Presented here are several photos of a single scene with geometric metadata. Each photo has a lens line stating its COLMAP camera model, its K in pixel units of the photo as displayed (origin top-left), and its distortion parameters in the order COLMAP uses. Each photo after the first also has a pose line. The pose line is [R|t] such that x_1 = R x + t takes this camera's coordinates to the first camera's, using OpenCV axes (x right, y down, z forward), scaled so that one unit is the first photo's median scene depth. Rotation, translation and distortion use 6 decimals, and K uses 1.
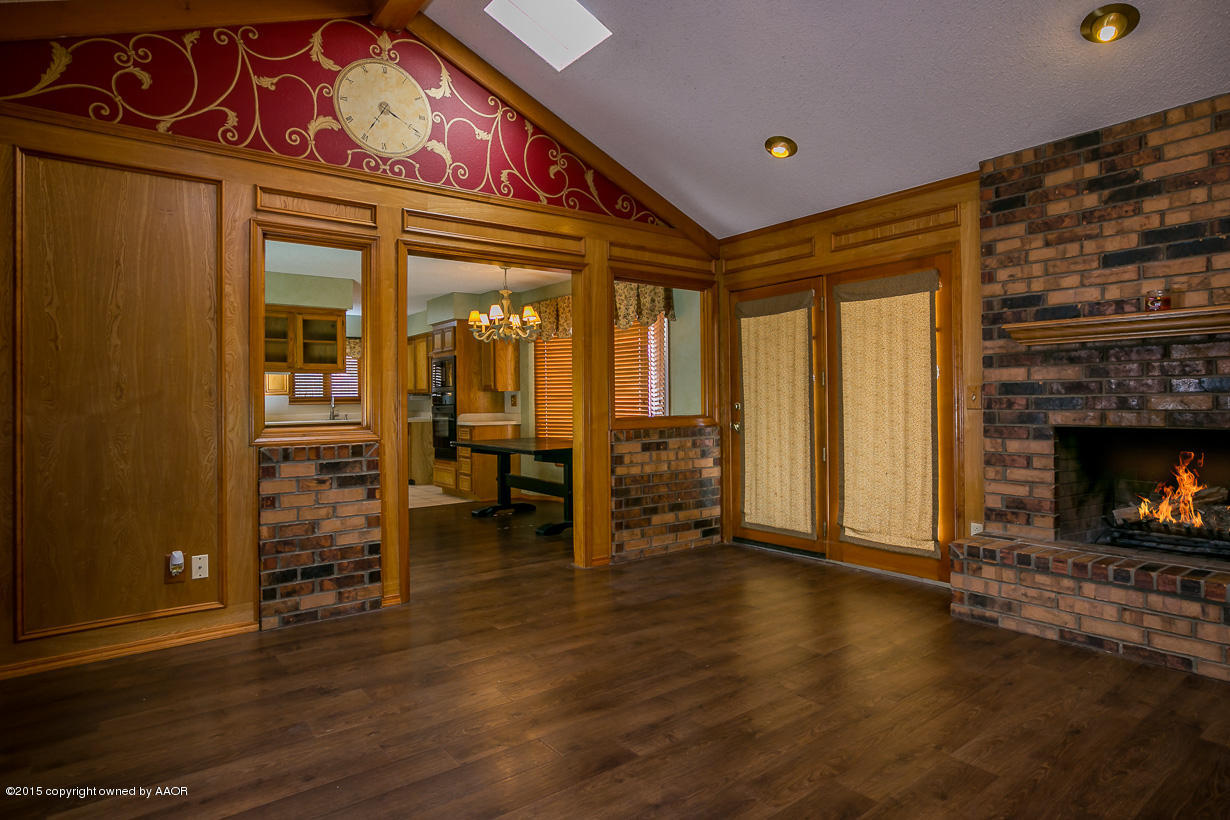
lens RADIAL K [[700.6, 0, 628.8], [0, 700.6, 388.2], [0, 0, 1]] dist [-0.026397, 0.023344]
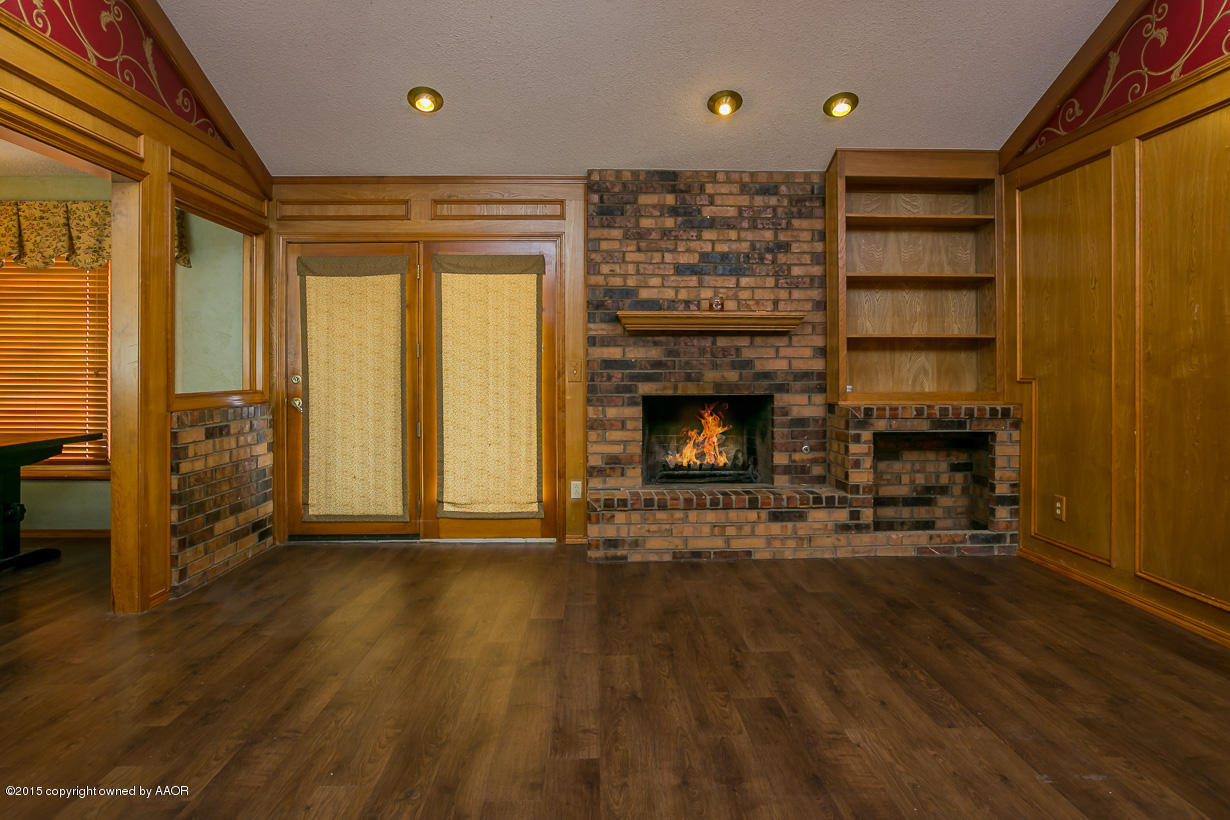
lens RADIAL K [[700.6, 0, 647.8], [0, 700.6, 363.0], [0, 0, 1]] dist [-0.026397, 0.023344]
pose [[0.586801, 0.021867, 0.809436, -0.381400], [-0.019942, 0.999722, -0.012551, 0.011427], [-0.809485, -0.008777, 0.587074, 0.229620]]
